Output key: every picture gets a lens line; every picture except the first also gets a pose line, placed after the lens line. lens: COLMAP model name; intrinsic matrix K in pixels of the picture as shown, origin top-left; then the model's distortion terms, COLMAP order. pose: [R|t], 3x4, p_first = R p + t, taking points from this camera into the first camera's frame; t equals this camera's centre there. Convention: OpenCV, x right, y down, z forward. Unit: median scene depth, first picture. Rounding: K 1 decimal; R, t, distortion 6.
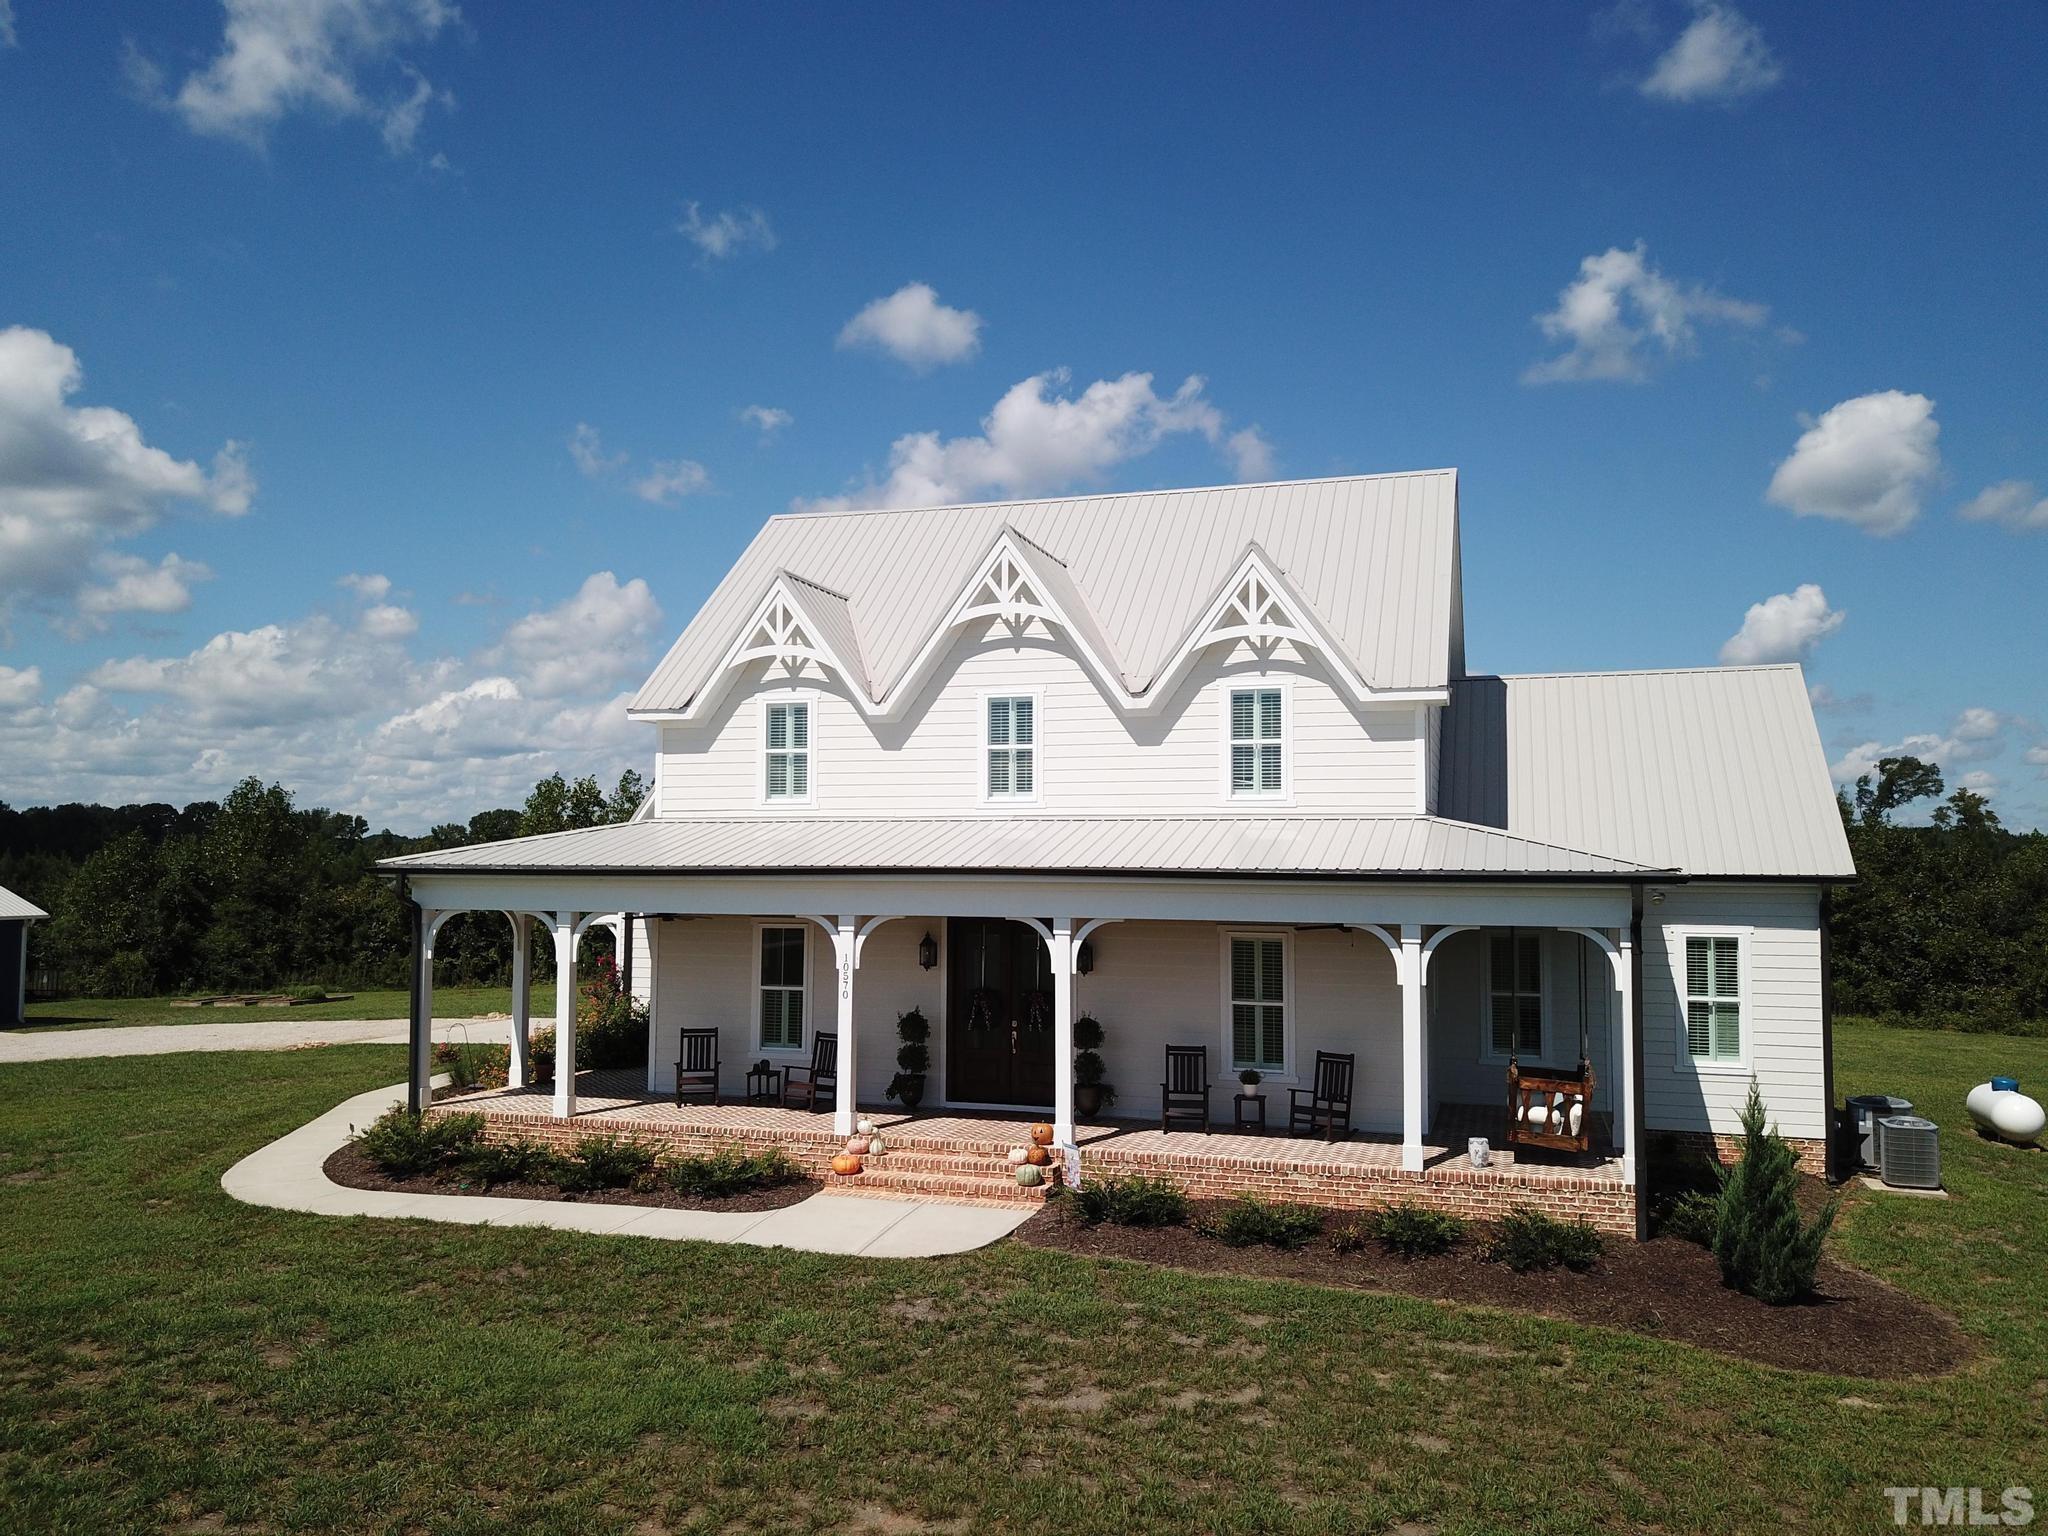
lens RADIAL K [[1566.3, 0, 1024.0], [0, 1566.3, 768.0], [0, 0, 1]] dist [0.008858, -0.010671]
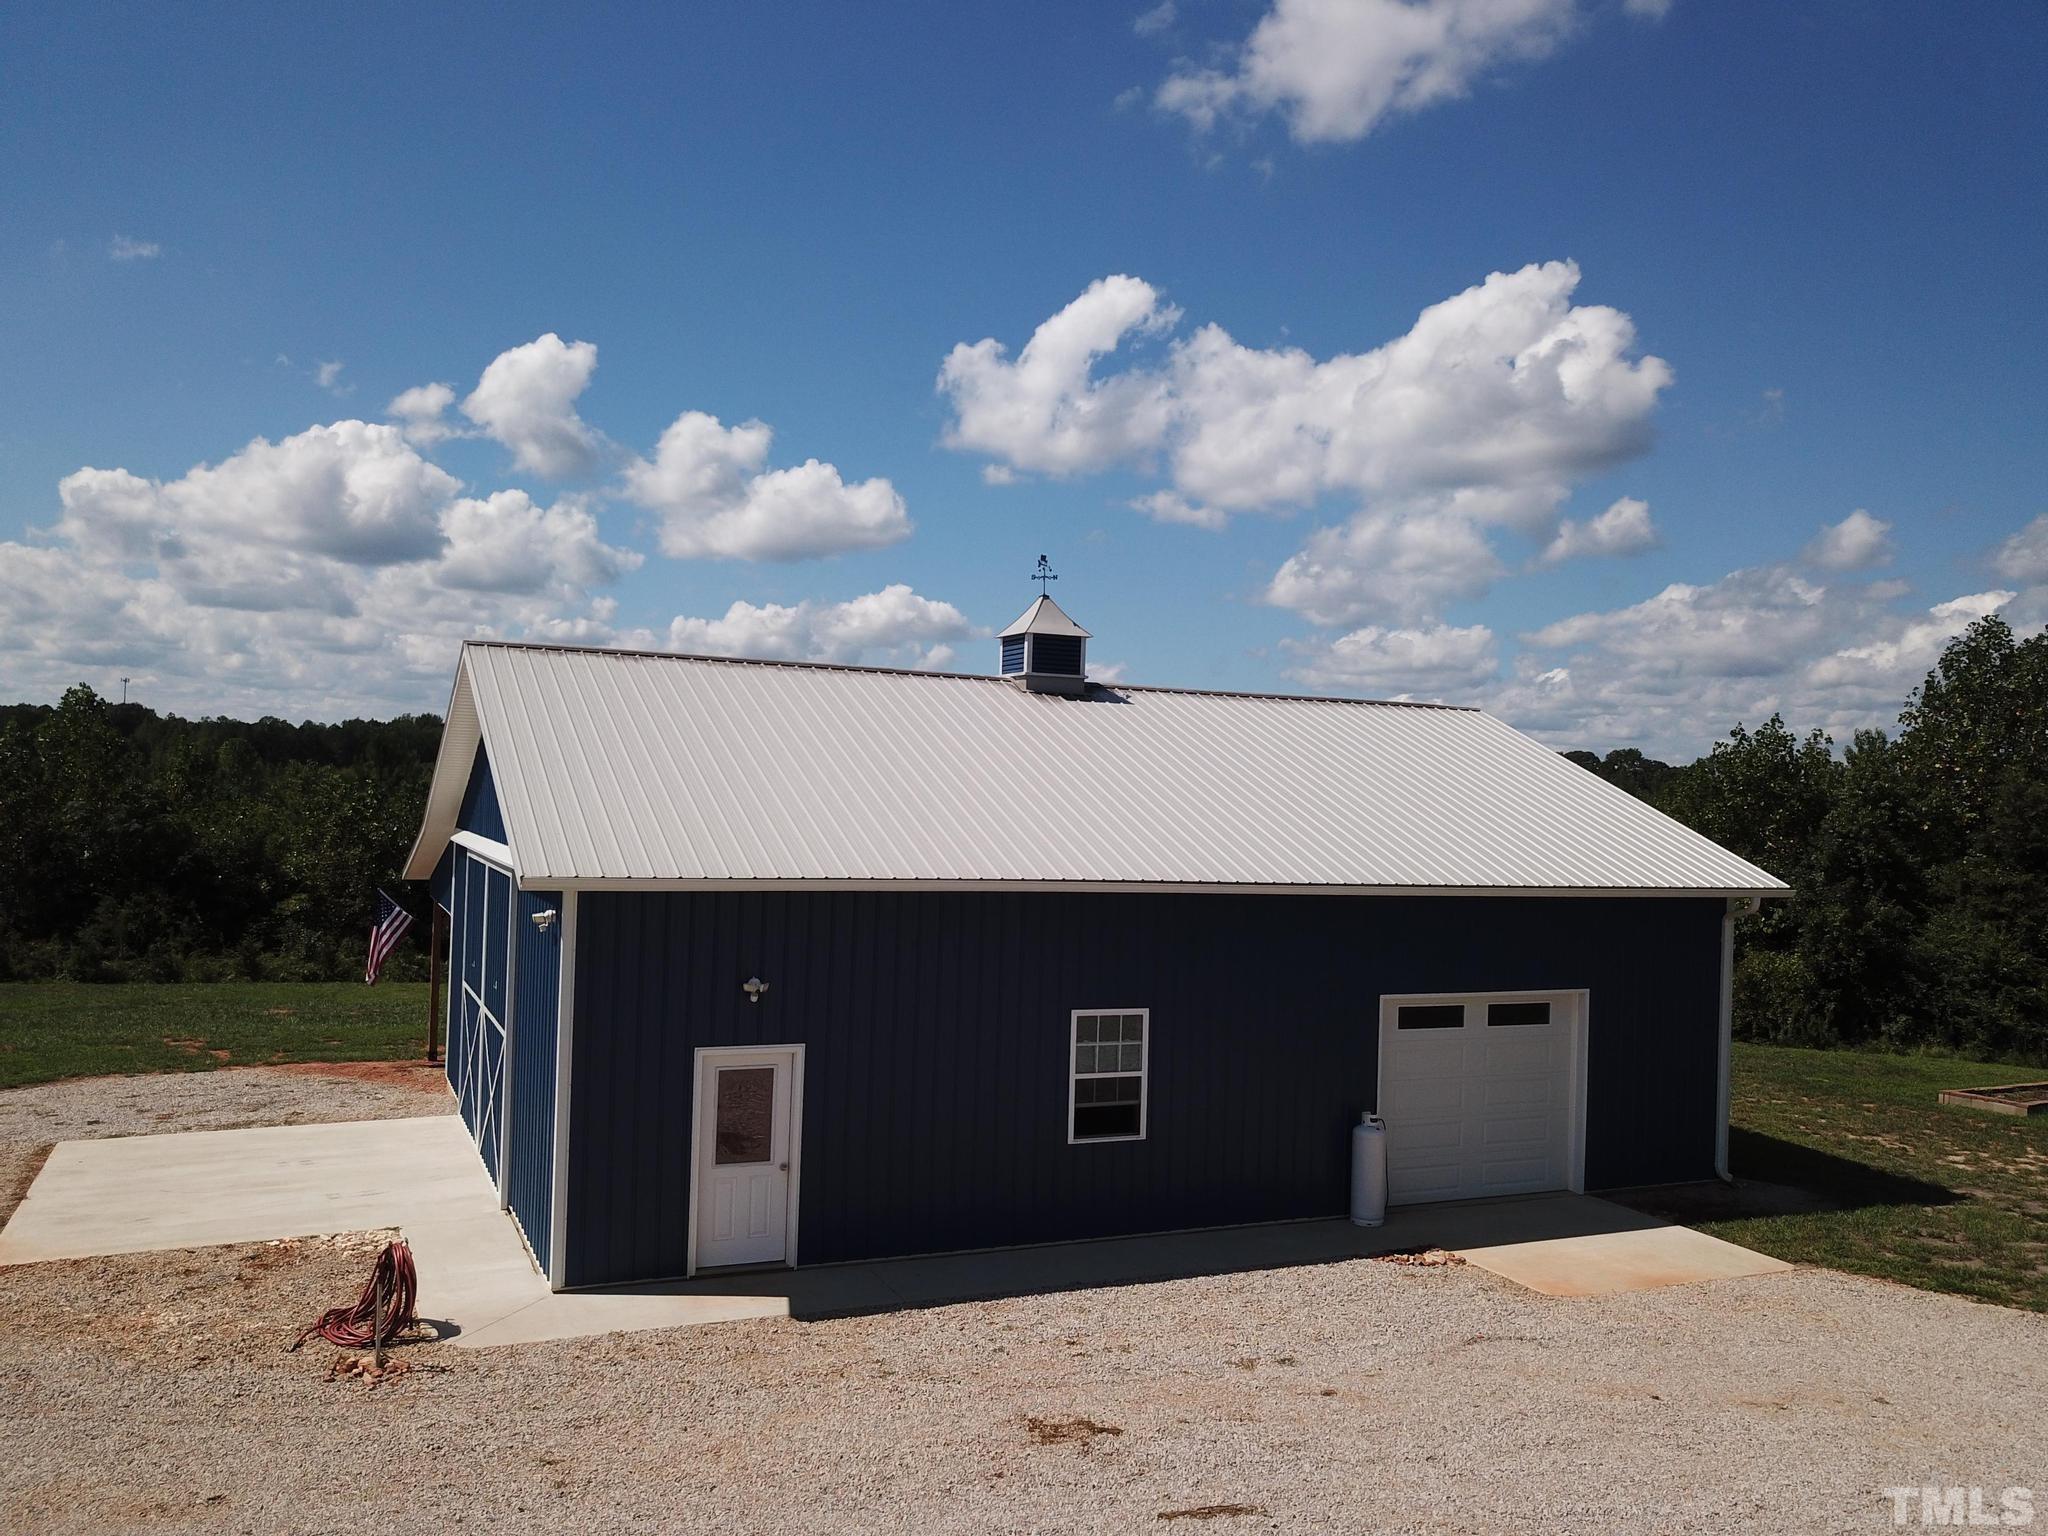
lens RADIAL K [[1582.0, 0, 994.6], [0, 1582.0, 800.8], [0, 0, 1]] dist [0.010080, 0.003198]
pose [[0.659411, 0.013770, -0.751656, -1.413654], [0.022205, 0.999039, 0.037782, 0.169568], [0.751455, -0.041604, 0.658472, 1.888431]]
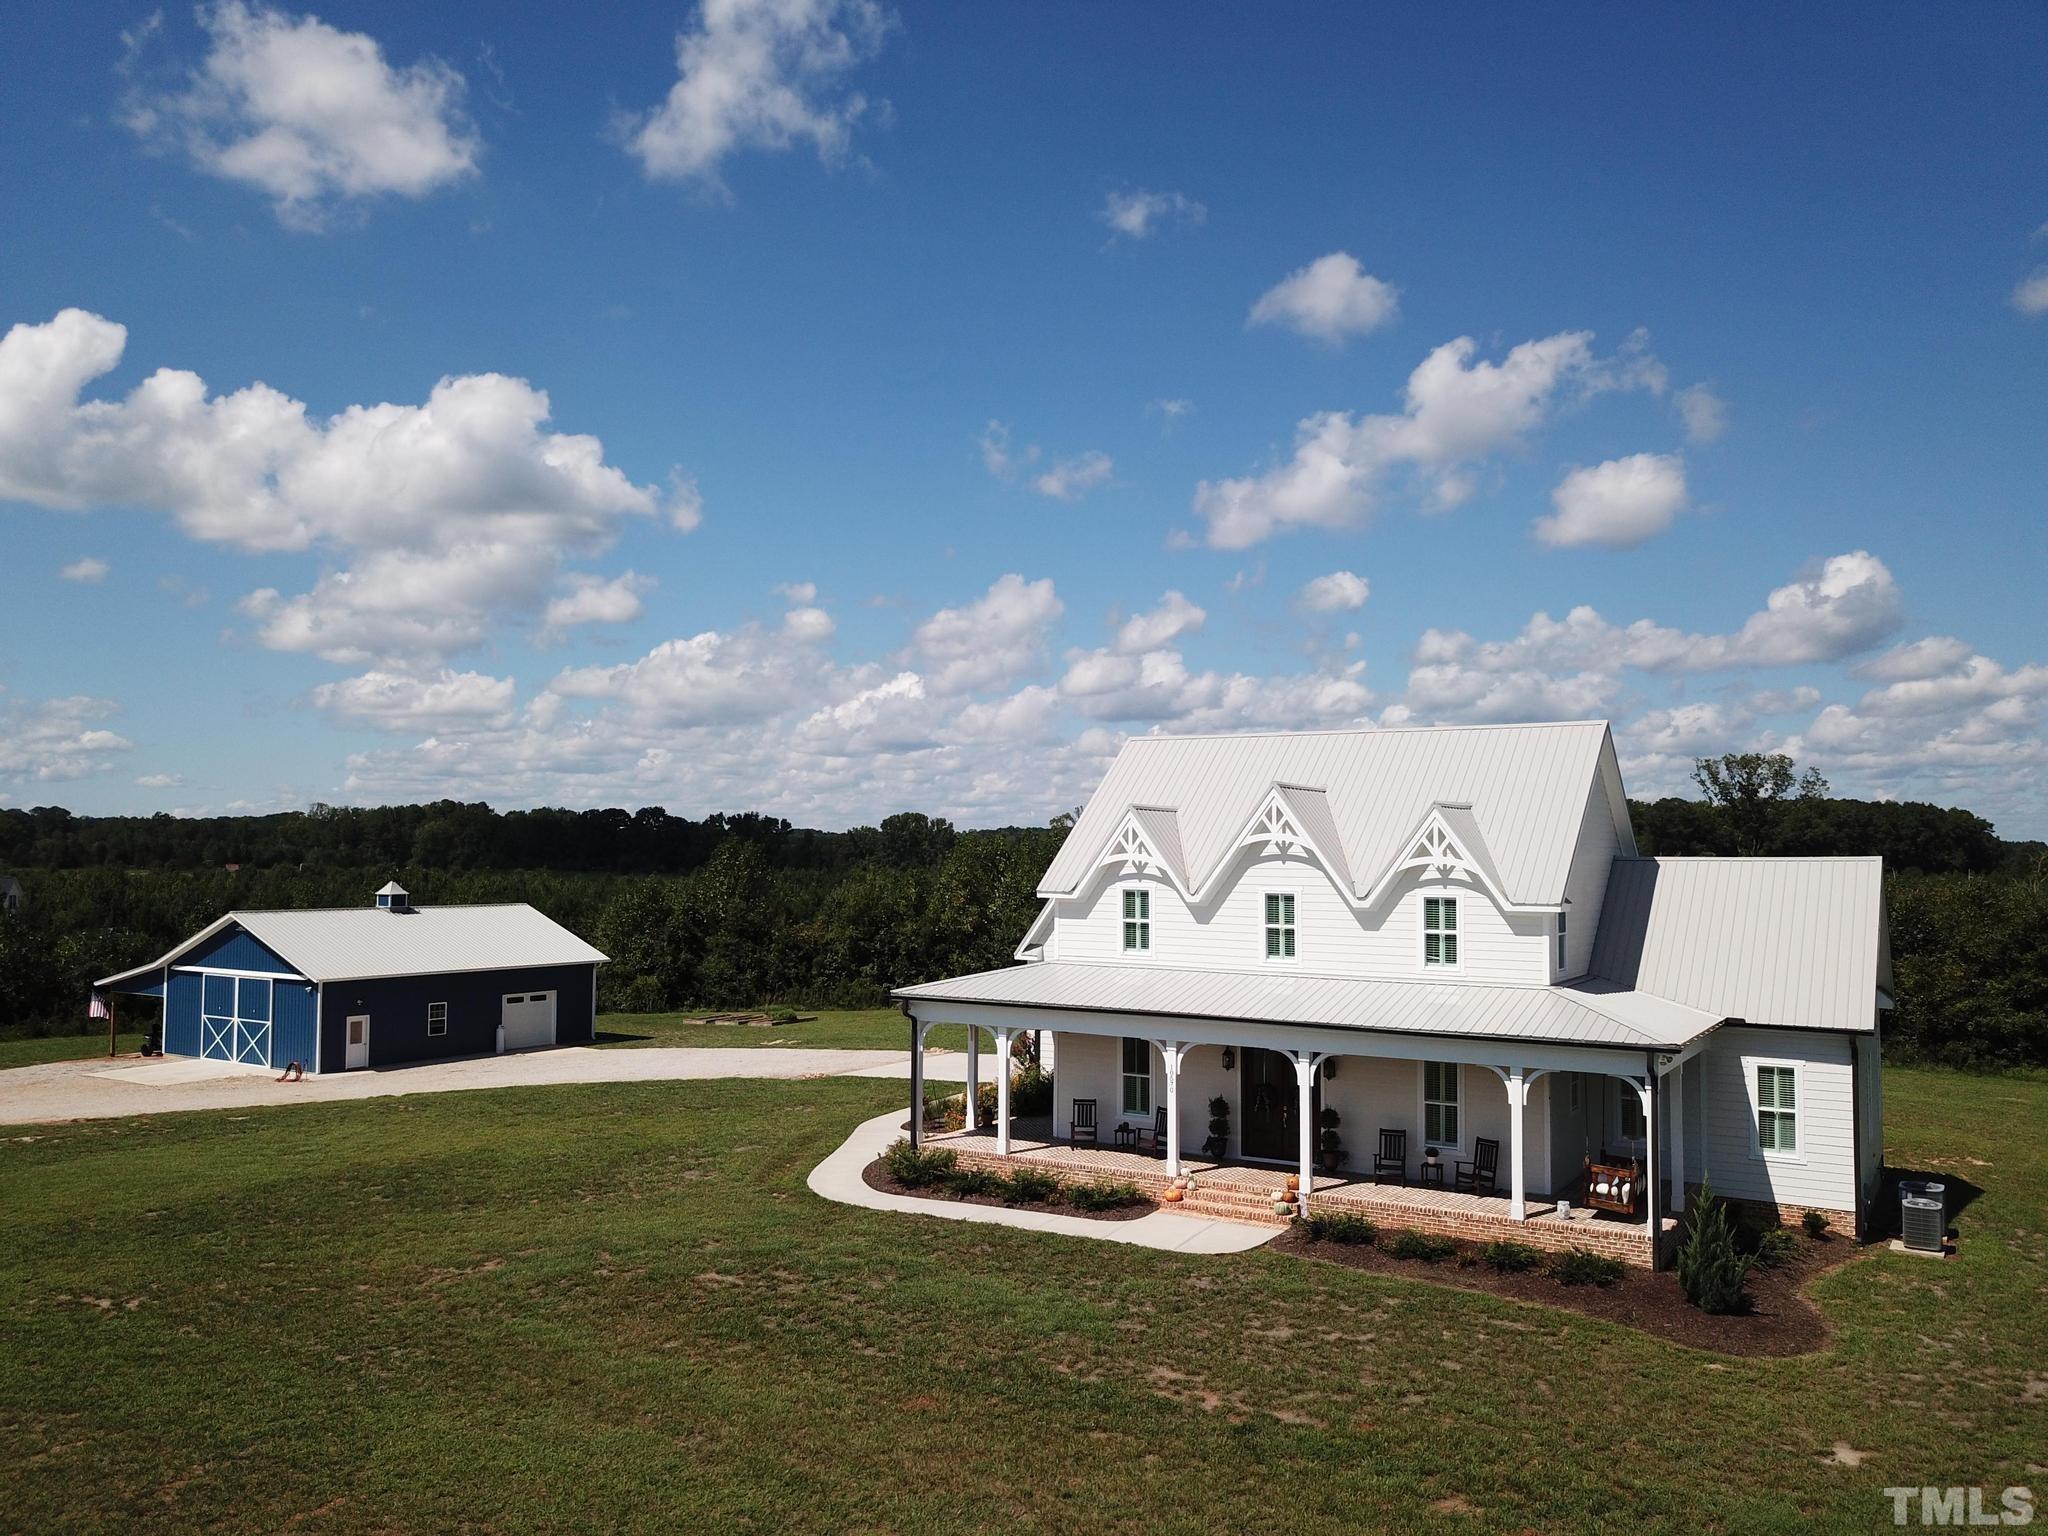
lens RADIAL K [[1582.0, 0, 994.6], [0, 1582.0, 800.8], [0, 0, 1]] dist [0.010080, 0.003198]
pose [[0.964727, -0.014446, -0.262854, 0.143891], [0.021532, 0.999478, 0.024100, -0.197540], [0.262369, -0.028910, 0.964534, -0.616762]]
